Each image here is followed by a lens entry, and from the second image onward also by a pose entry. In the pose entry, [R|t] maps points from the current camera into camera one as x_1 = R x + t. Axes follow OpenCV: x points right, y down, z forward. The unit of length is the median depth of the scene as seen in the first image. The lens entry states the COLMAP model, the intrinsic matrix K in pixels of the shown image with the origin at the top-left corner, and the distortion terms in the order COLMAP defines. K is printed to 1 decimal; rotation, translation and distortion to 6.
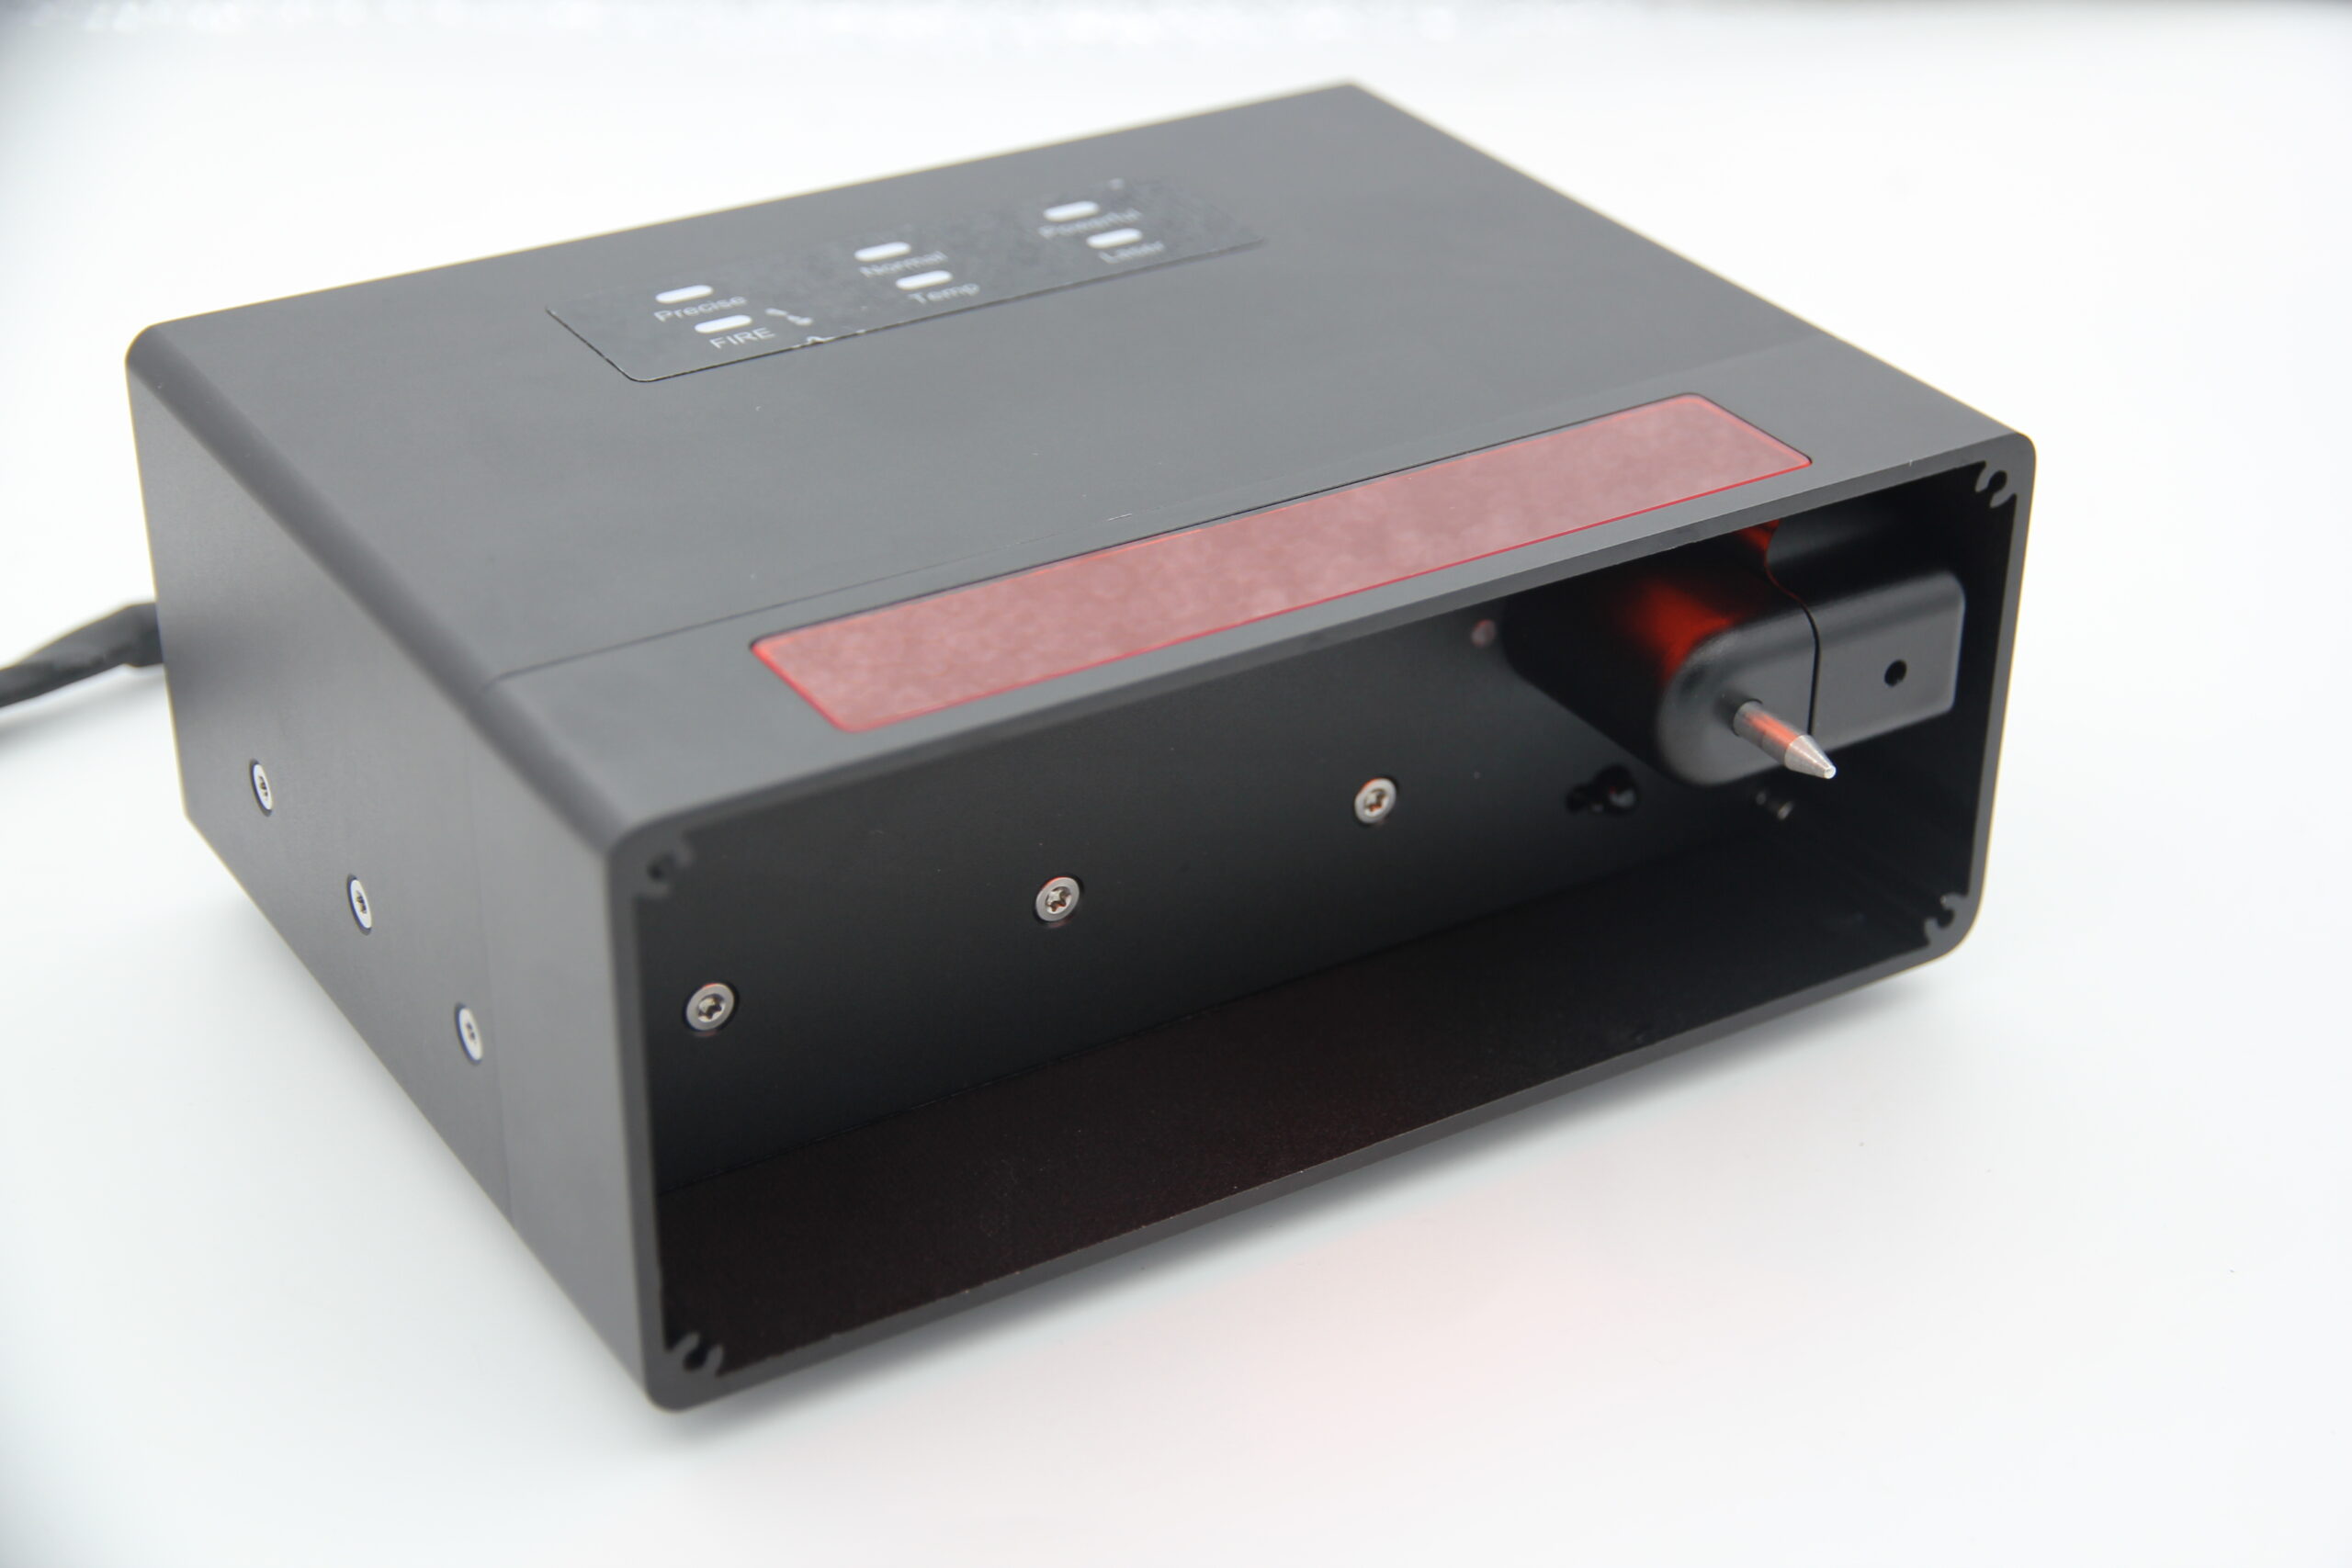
lens RADIAL K [[3881.8, 0, 1176.0], [0, 3881.8, 784.0], [0, 0, 1]] dist [0.287284, 0.027794]
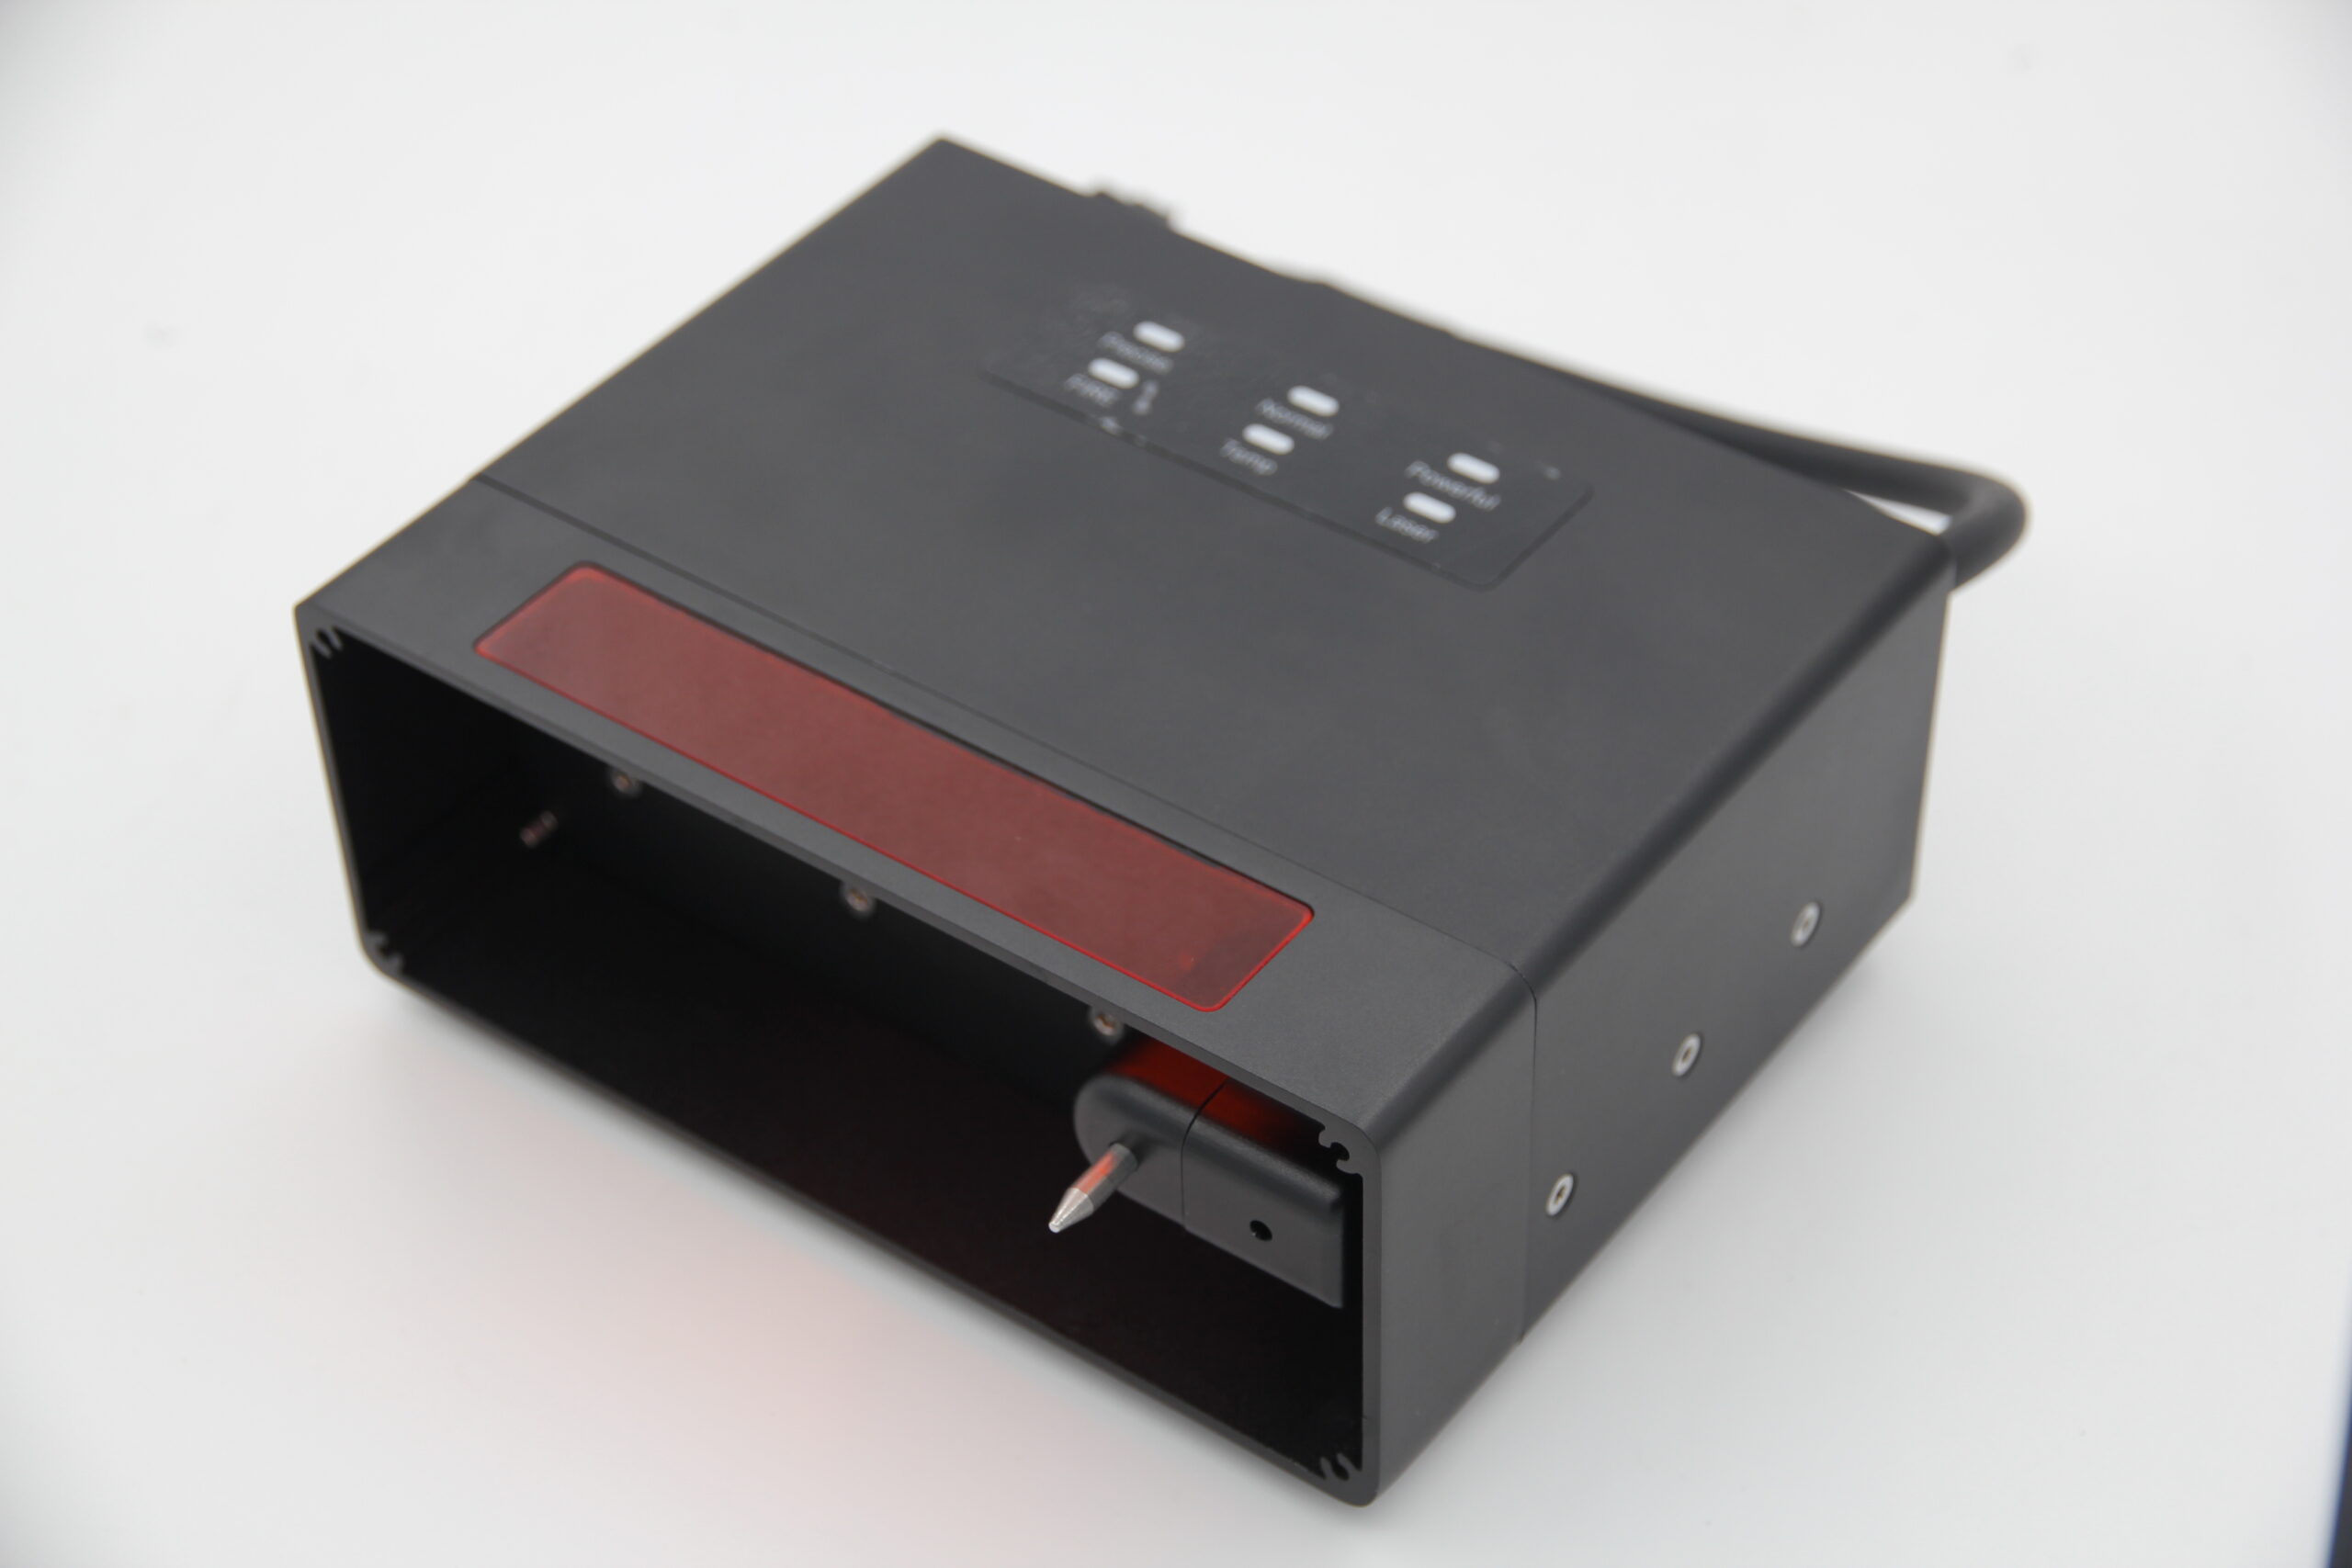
lens RADIAL K [[4796.5, 0, 1176.0], [0, 4796.5, 784.0], [0, 0, 1]] dist [0.034155, -0.035969]
pose [[0.376635, 0.597123, -0.708230, 0.984833], [-0.439387, 0.788209, 0.430890, -0.648902], [0.815527, 0.148899, 0.559235, 0.227988]]
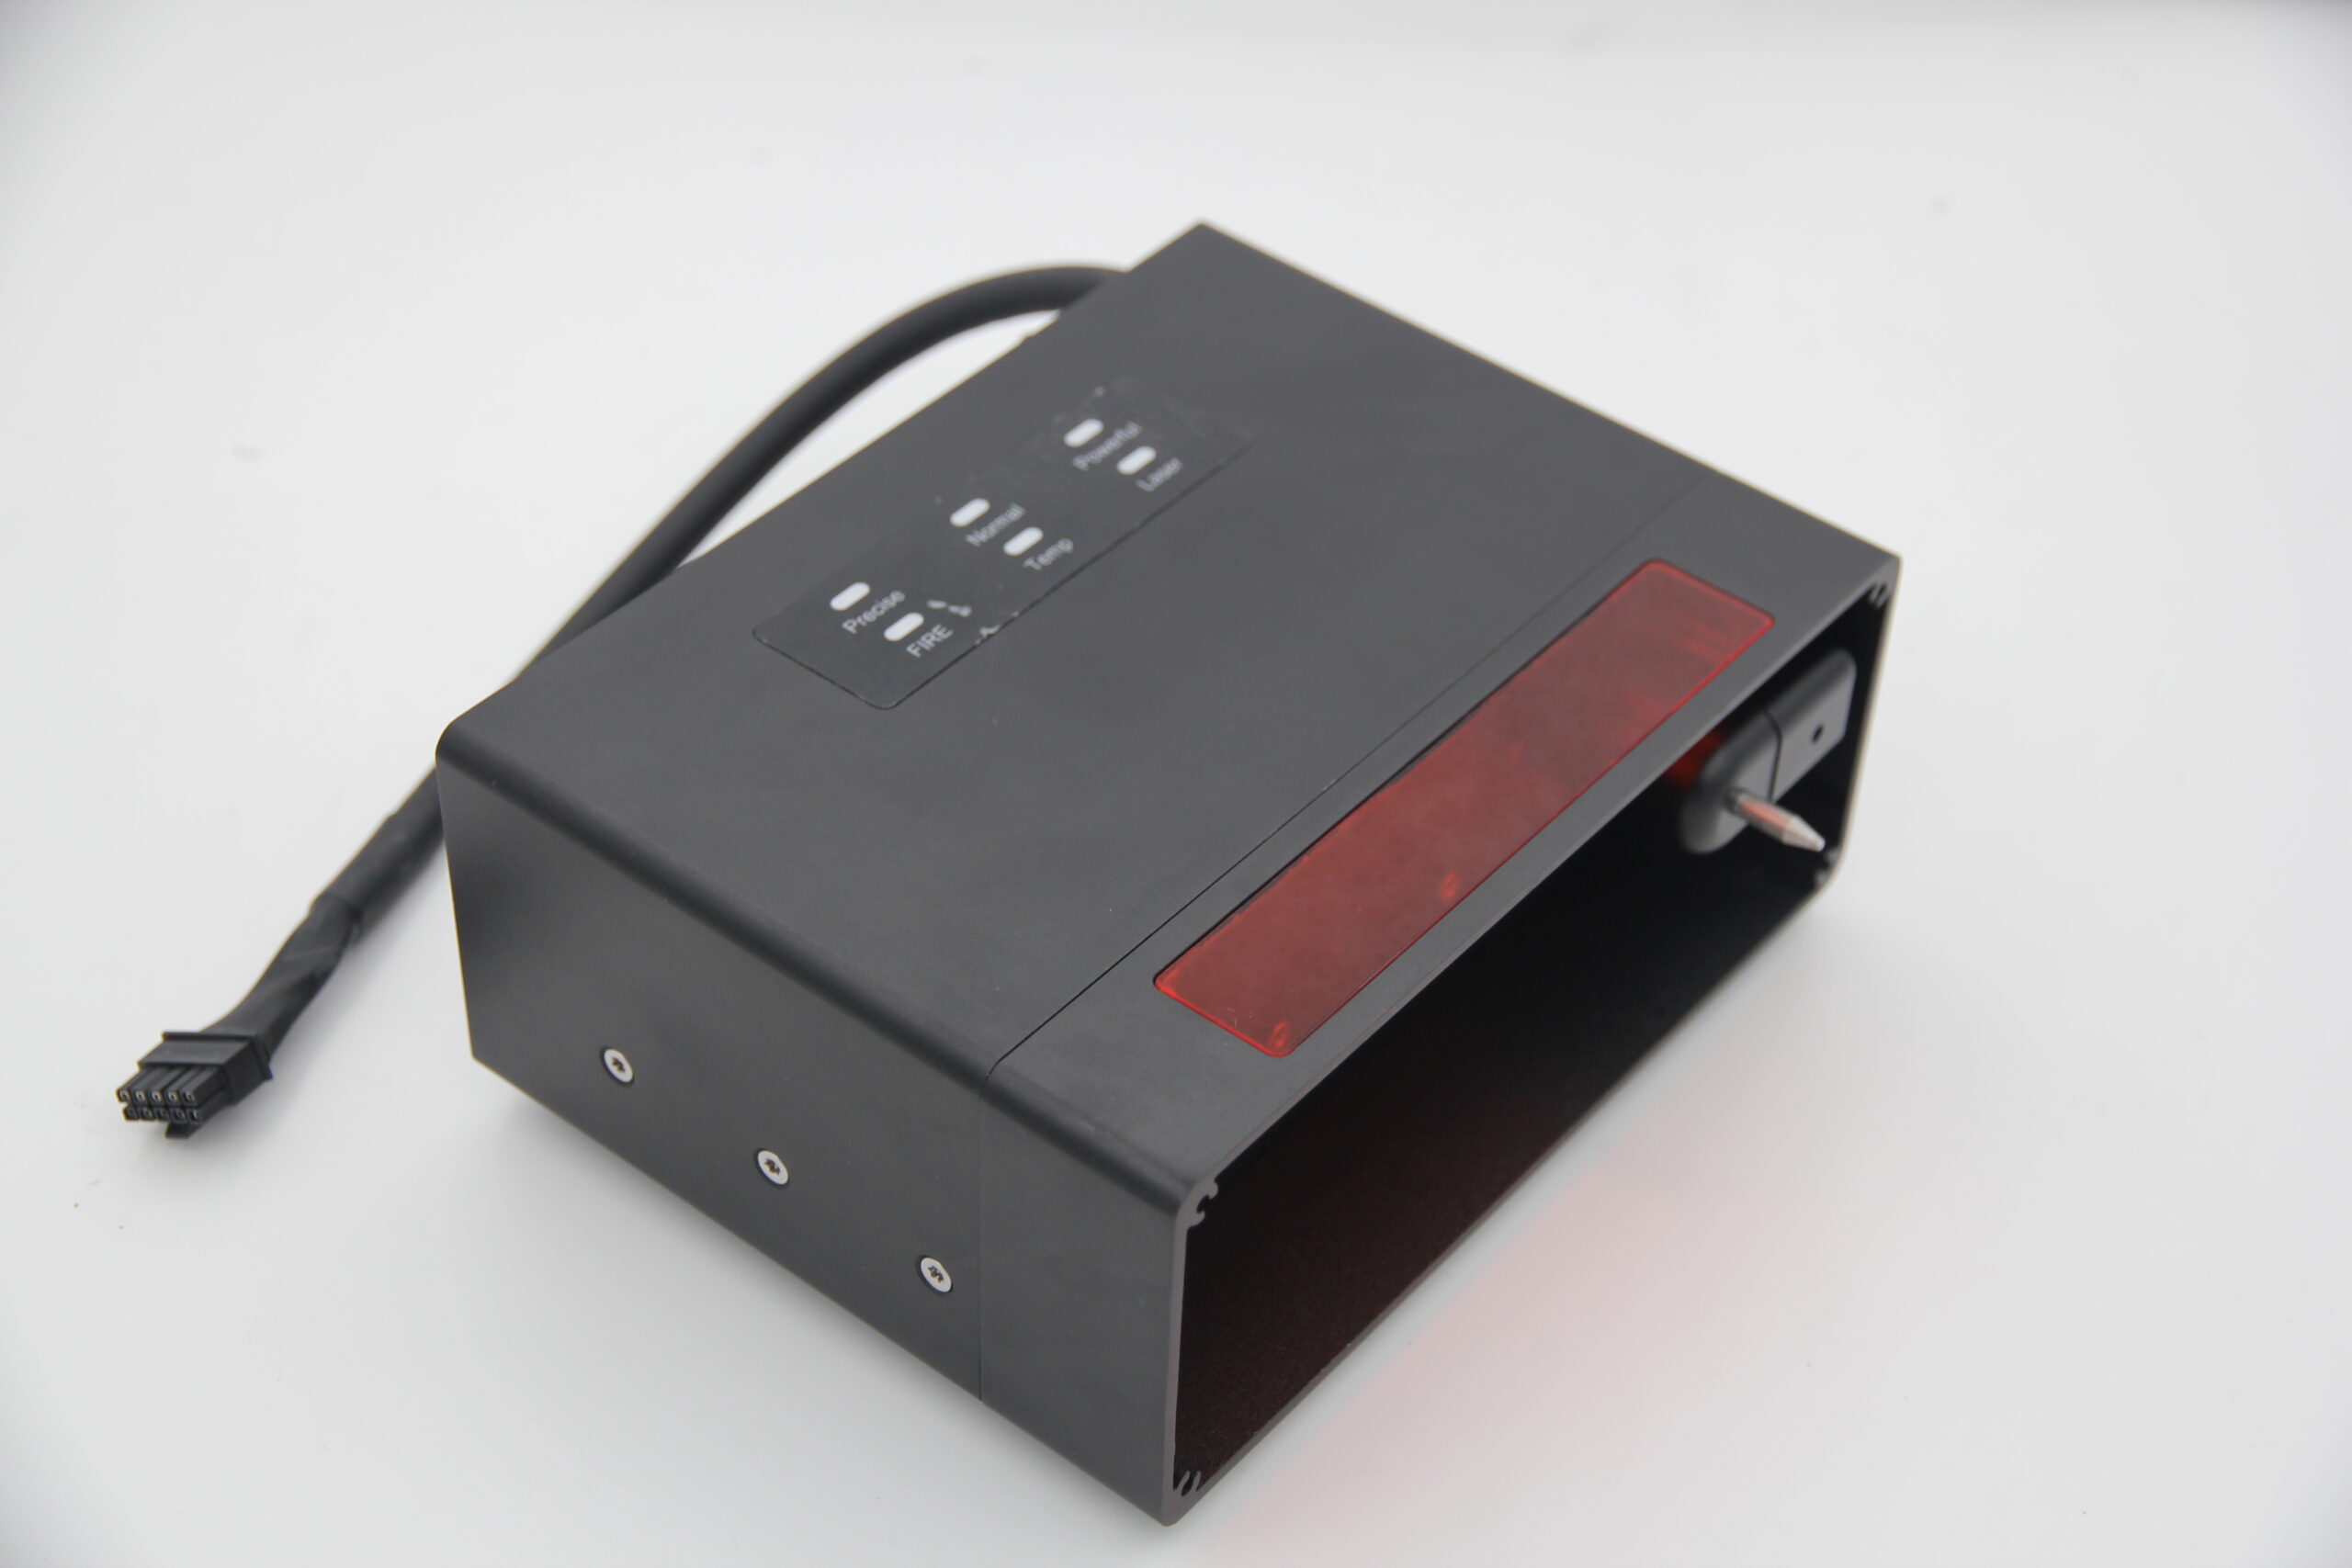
lens RADIAL K [[3881.8, 0, 1176.0], [0, 3881.8, 784.0], [0, 0, 1]] dist [0.287284, 0.027794]
pose [[0.941936, -0.207118, 0.264307, -0.371215], [0.143346, 0.959810, 0.241280, -0.355413], [-0.303658, -0.189383, 0.933770, -0.190646]]
